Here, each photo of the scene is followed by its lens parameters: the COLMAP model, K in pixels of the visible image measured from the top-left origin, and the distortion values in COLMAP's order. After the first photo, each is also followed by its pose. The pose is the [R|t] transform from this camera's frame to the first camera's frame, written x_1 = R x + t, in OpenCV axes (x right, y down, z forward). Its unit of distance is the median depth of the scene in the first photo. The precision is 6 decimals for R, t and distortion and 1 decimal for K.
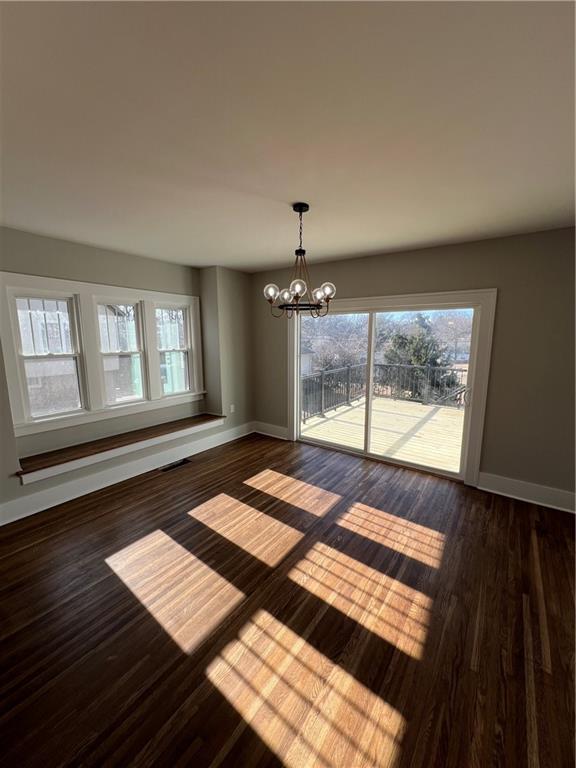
lens RADIAL K [[308.2, 0, 285.9], [0, 308.2, 380.2], [0, 0, 1]] dist [-0.000967, 0.000087]
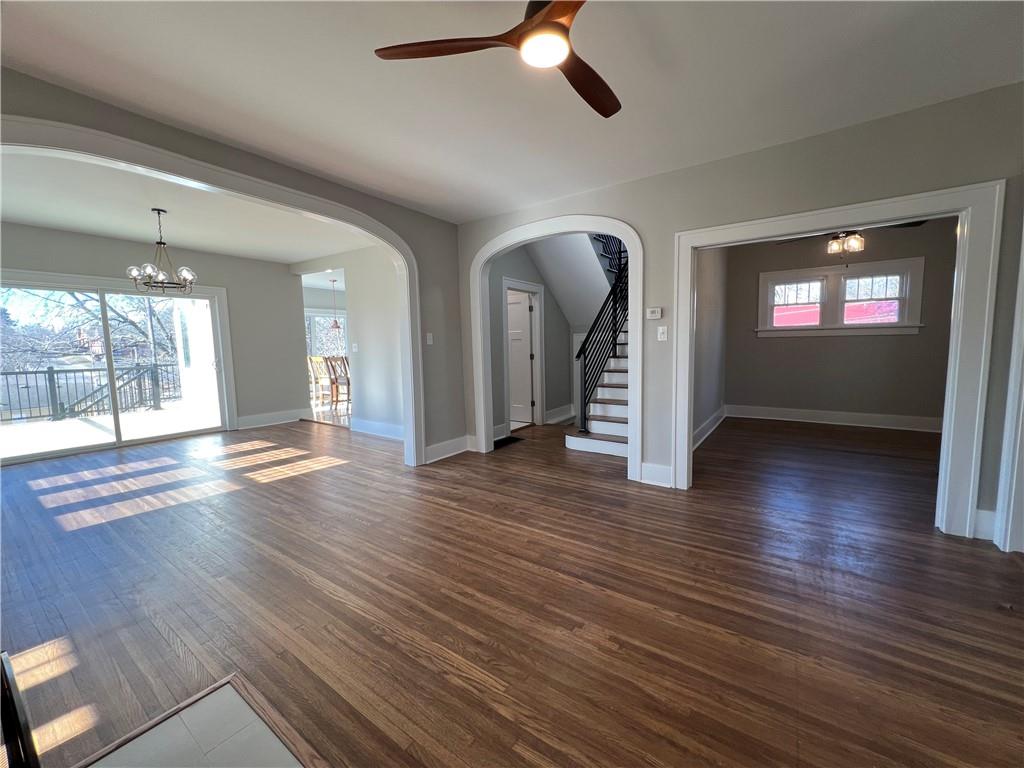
lens RADIAL K [[410.9, 0, 511.7], [0, 410.9, 396.2], [0, 0, 1]] dist [-0.000967, 0.000087]
pose [[-0.003443, -0.126414, 0.991972, -1.492003], [0.169436, 0.977561, 0.125166, 0.216828], [-0.985535, 0.168506, 0.018053, -0.343460]]
